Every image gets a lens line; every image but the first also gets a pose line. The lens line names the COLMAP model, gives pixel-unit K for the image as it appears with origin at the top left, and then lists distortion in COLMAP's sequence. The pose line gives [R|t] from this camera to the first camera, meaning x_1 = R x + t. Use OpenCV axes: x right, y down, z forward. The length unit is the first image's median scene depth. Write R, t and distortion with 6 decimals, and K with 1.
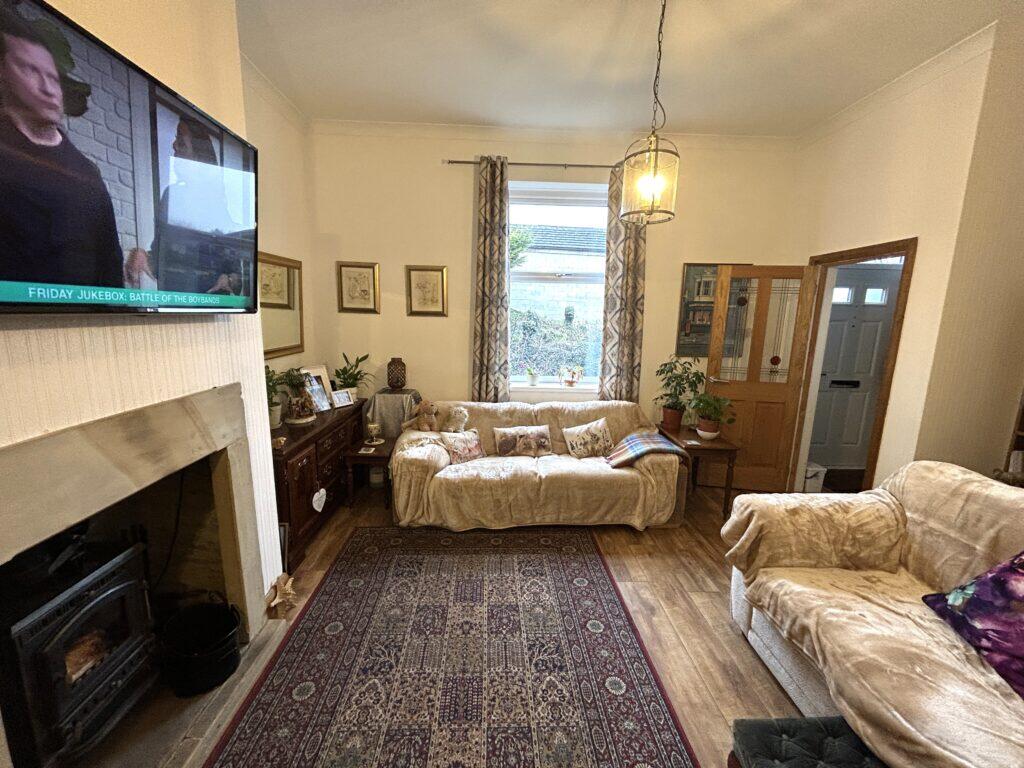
lens RADIAL K [[416.3, 0, 510.6], [0, 416.3, 383.1], [0, 0, 1]] dist [0.000323, 0.000712]
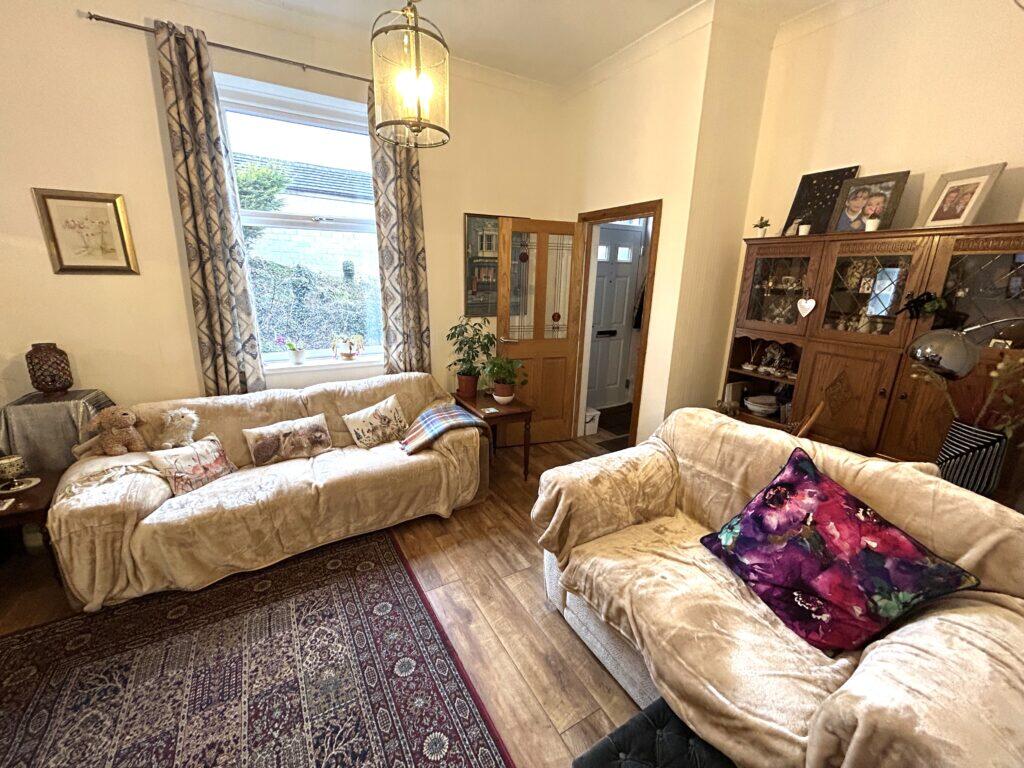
lens RADIAL K [[416.3, 0, 510.6], [0, 416.3, 383.1], [0, 0, 1]] dist [0.000323, 0.000712]
pose [[0.881508, -0.124142, 0.455558, 0.059214], [0.076972, 0.989694, 0.120757, -0.030164], [-0.465853, -0.071383, 0.881978, 0.162260]]
